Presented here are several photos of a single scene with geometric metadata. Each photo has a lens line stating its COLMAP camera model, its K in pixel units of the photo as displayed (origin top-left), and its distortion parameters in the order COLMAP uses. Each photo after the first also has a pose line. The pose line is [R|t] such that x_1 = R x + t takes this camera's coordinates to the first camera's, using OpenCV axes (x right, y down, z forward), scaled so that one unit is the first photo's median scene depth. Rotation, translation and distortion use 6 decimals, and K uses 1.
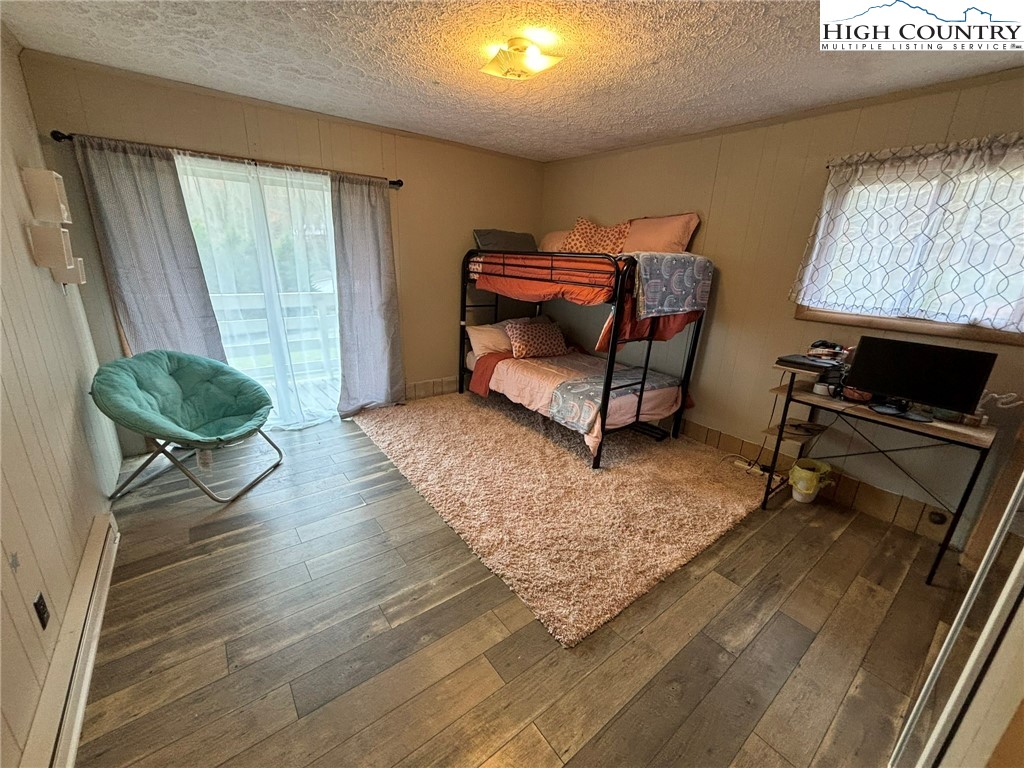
lens RADIAL K [[411.0, 0, 511.9], [0, 411.0, 382.5], [0, 0, 1]] dist [0.000938, -0.001323]
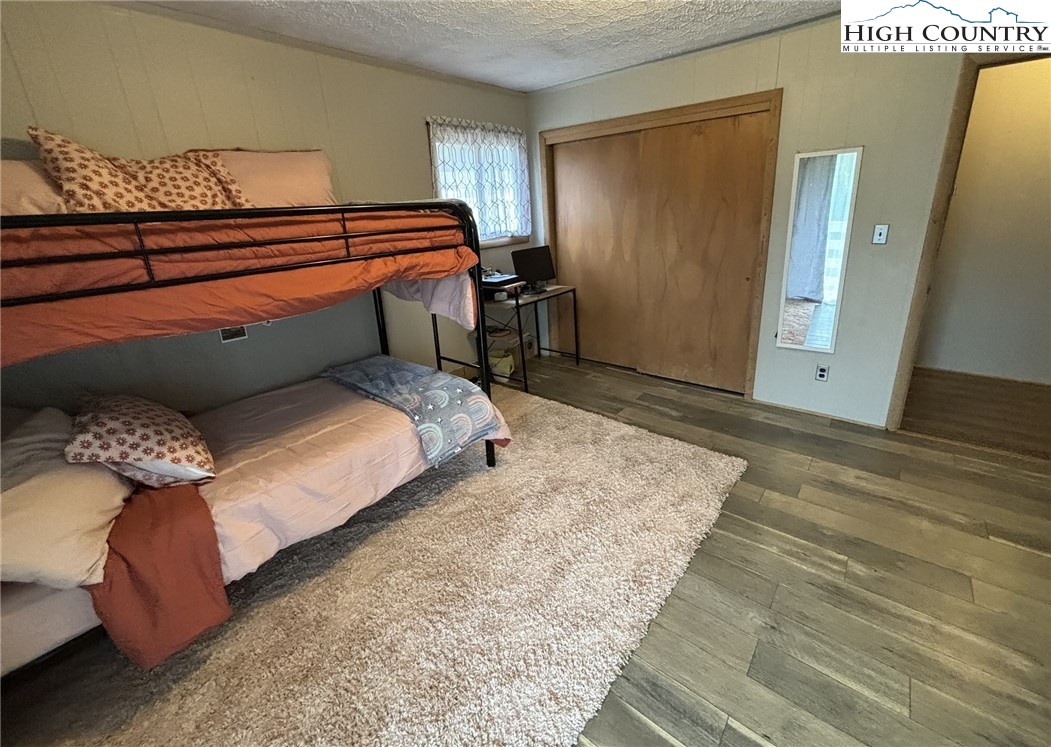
lens RADIAL K [[441.1, 0, 539.3], [0, 441.1, 337.8], [0, 0, 1]] dist [0.001821, -0.000893]
pose [[-0.233250, -0.308254, 0.922265, -0.587215], [0.326272, 0.868637, 0.372848, -0.328914], [-0.916046, 0.387877, -0.102035, 0.984070]]
